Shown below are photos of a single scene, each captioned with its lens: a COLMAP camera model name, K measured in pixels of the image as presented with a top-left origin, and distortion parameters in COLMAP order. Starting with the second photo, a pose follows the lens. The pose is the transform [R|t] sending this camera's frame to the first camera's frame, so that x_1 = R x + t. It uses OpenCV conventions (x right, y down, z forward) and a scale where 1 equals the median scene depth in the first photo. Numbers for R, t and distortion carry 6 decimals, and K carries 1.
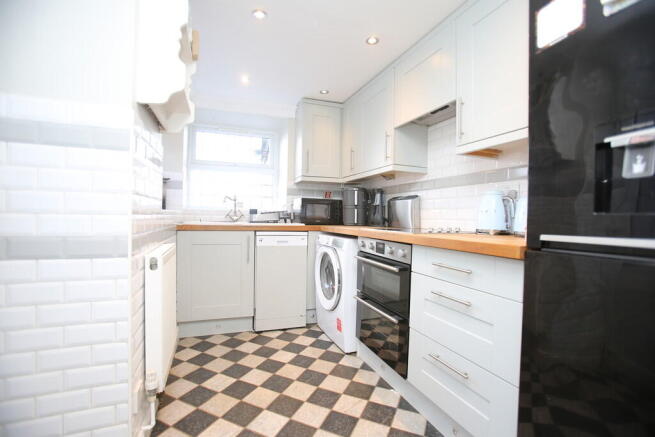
lens RADIAL K [[308.4, 0, 329.3], [0, 308.4, 218.4], [0, 0, 1]] dist [-0.030261, 0.002306]
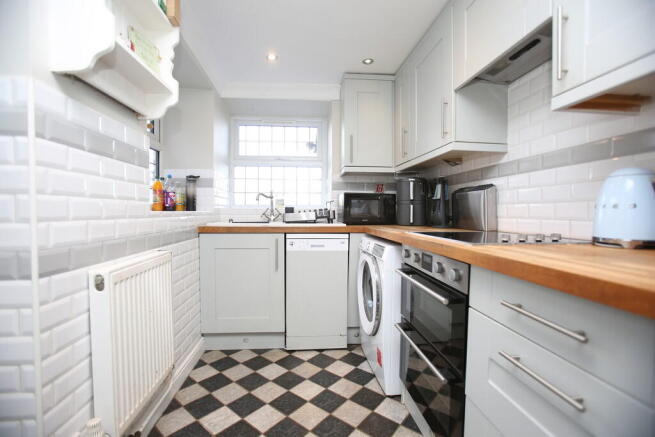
lens RADIAL K [[308.4, 0, 323.9], [0, 308.4, 219.4], [0, 0, 1]] dist [-0.030261, 0.002306]
pose [[0.963678, -0.008638, -0.266929, 0.098341], [0.013054, 0.999806, 0.014773, -0.008935], [0.266749, -0.017721, 0.963603, 0.217019]]
